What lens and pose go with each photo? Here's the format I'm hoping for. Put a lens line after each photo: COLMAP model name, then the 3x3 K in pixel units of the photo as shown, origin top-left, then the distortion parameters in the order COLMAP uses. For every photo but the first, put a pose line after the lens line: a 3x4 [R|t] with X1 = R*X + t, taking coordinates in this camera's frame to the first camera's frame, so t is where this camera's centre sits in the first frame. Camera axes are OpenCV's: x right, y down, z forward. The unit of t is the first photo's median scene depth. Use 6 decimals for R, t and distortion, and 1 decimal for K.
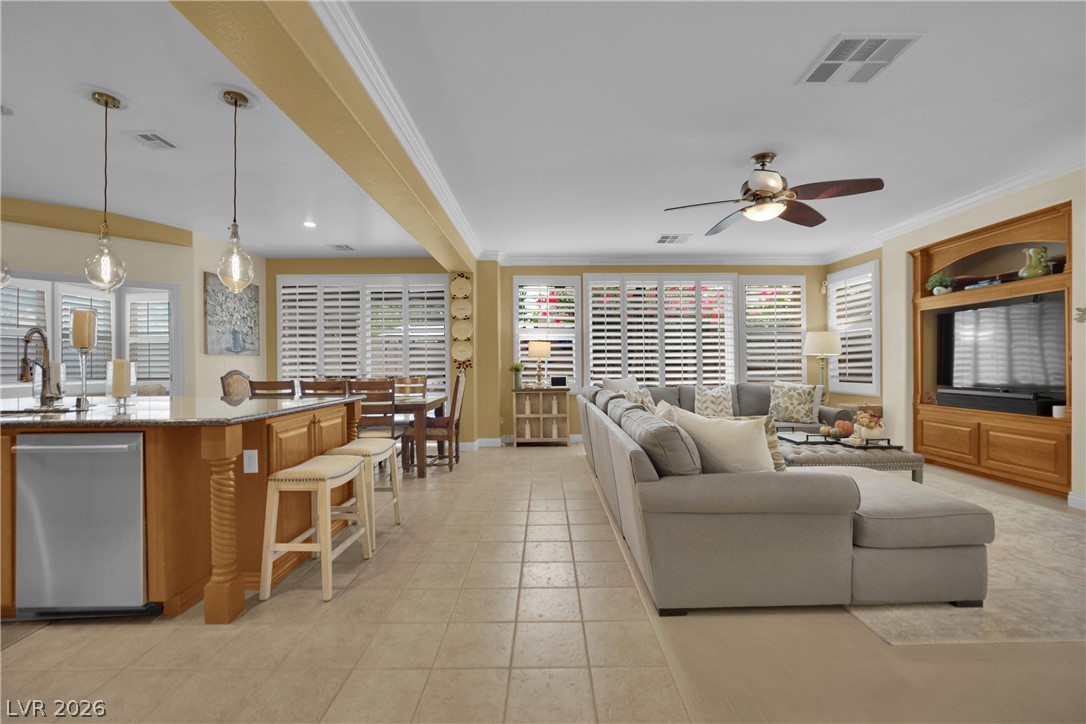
lens RADIAL K [[439.4, 0, 545.6], [0, 439.4, 365.5], [0, 0, 1]] dist [-0.024139, 0.001126]
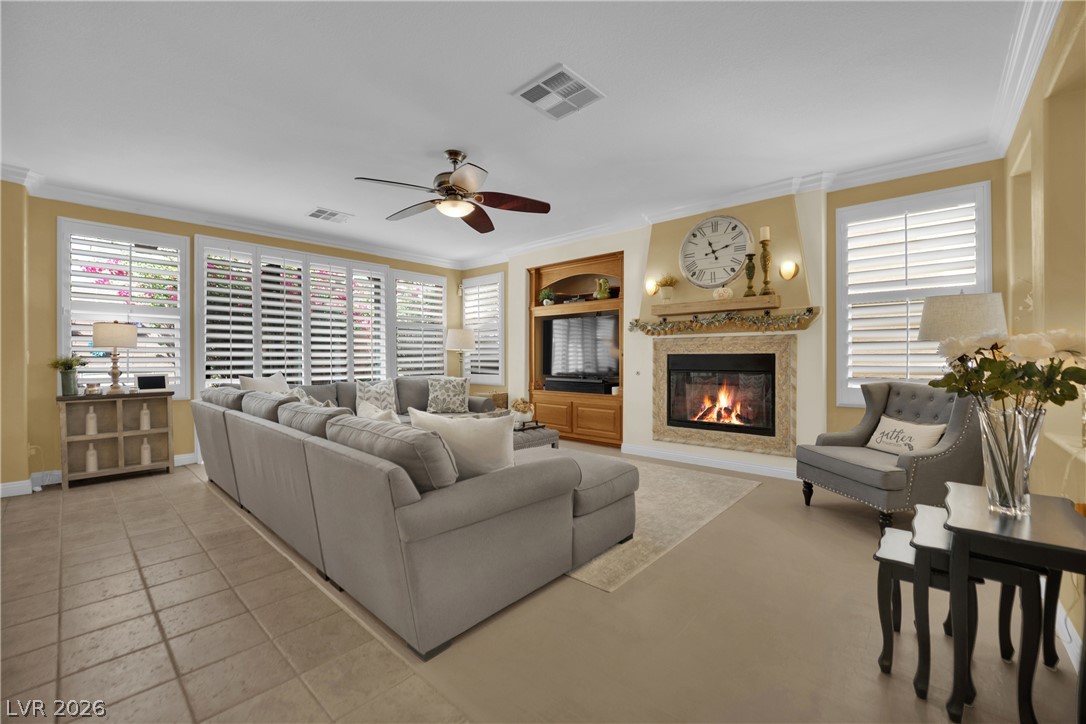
lens RADIAL K [[439.4, 0, 537.0], [0, 439.4, 361.5], [0, 0, 1]] dist [-0.024139, 0.001126]
pose [[0.675697, -0.003305, 0.737172, -0.084466], [-0.000428, 0.999988, 0.004876, -0.000954], [-0.737179, -0.003611, 0.675688, 0.117655]]
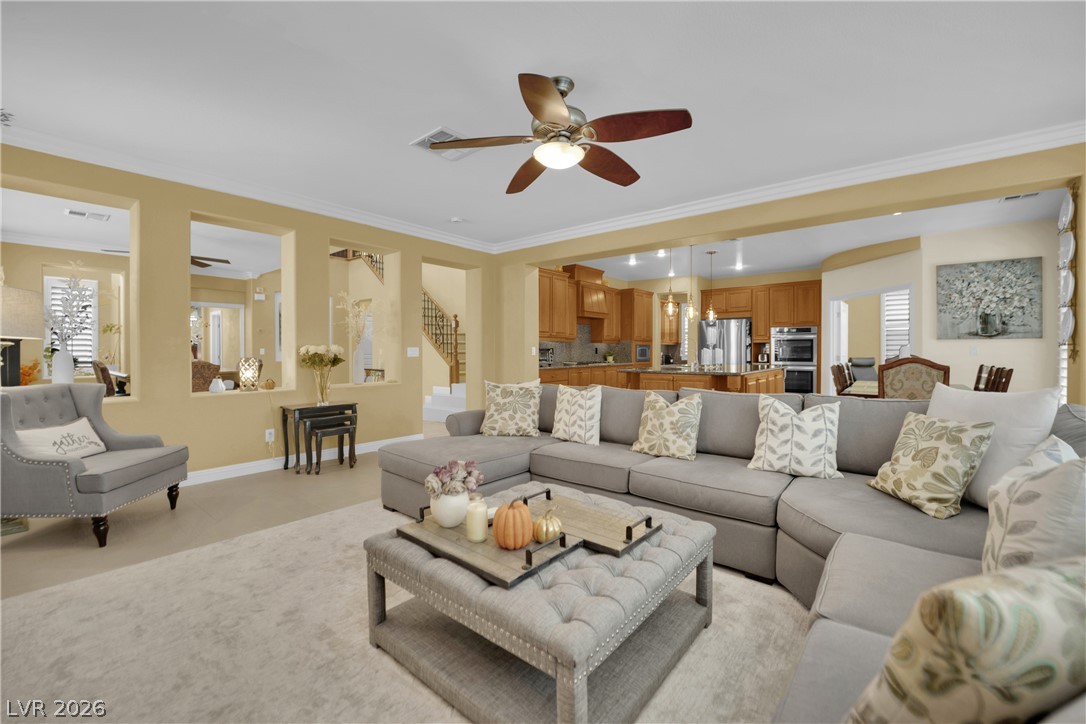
lens RADIAL K [[439.4, 0, 543.5], [0, 439.4, 360.1], [0, 0, 1]] dist [-0.024139, 0.001126]
pose [[-0.632811, 0.018959, -0.774074, 0.784871], [0.001613, 0.999730, 0.023168, -0.000843], [0.774305, 0.013413, -0.632671, 0.996291]]
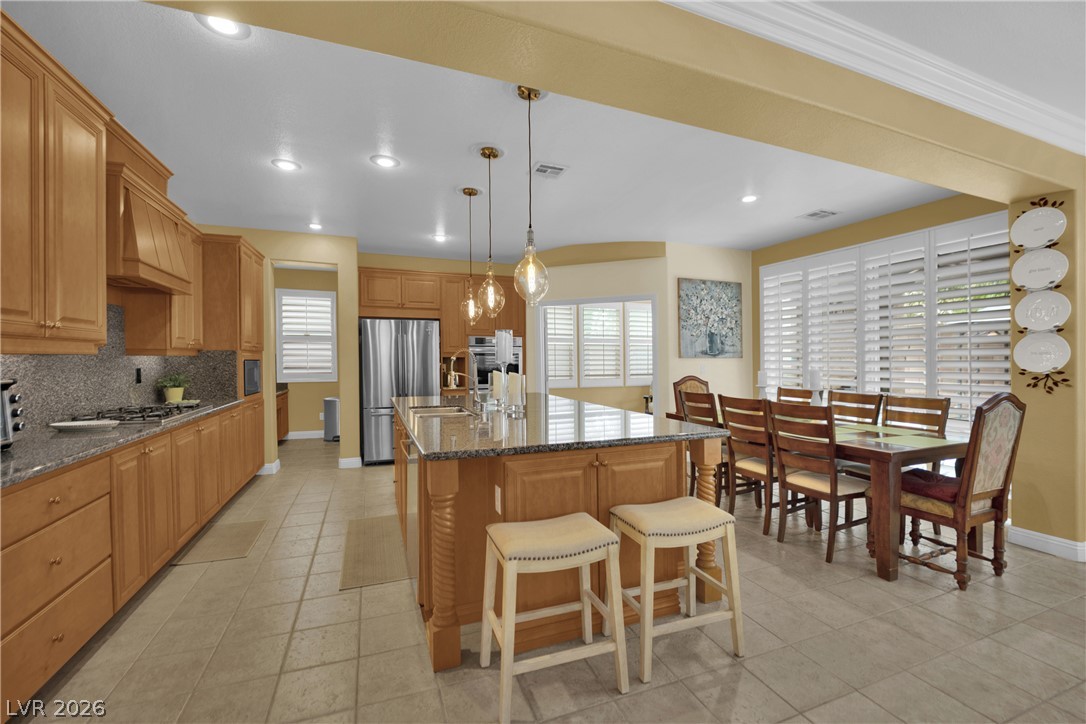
lens RADIAL K [[439.4, 0, 542.5], [0, 439.4, 359.8], [0, 0, 1]] dist [-0.024139, 0.001126]
pose [[0.344167, 0.010220, -0.938853, 0.084942], [-0.005529, 0.999945, 0.008859, -0.032453], [0.938892, 0.002142, 0.344205, 0.367780]]
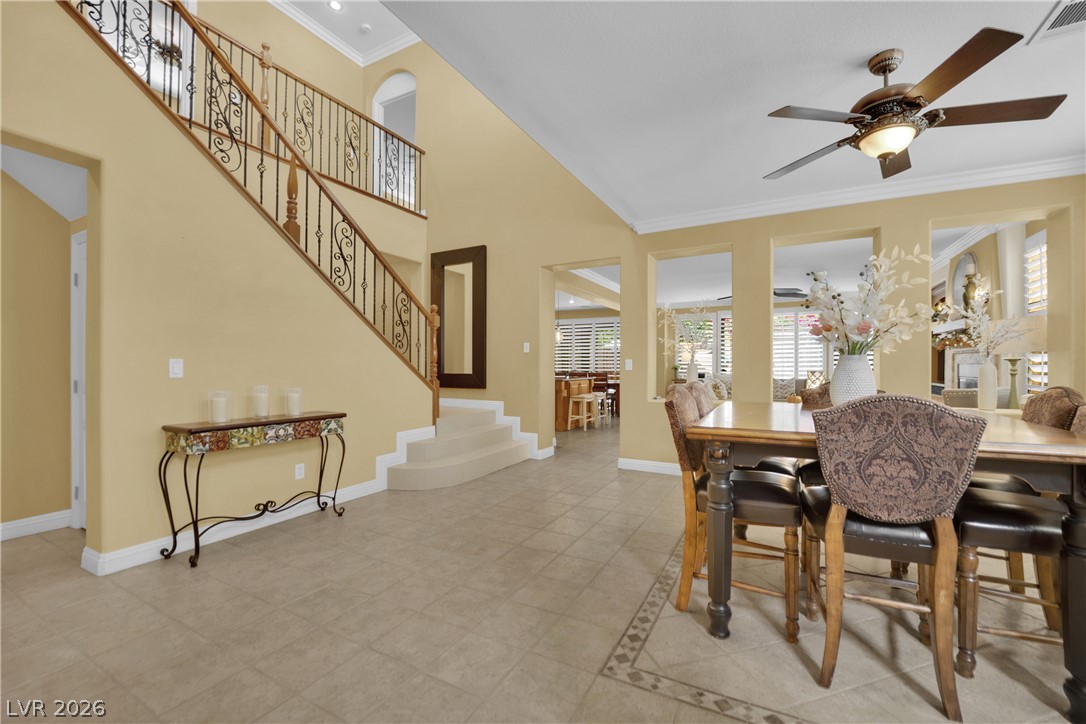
lens RADIAL K [[439.4, 0, 552.2], [0, 439.4, 363.0], [0, 0, 1]] dist [-0.024139, 0.001126]
pose [[0.881892, -0.000809, -0.471451, 0.421642], [-0.001515, 0.999988, -0.004550, -0.005333], [0.471449, 0.004727, 0.881881, -1.010949]]
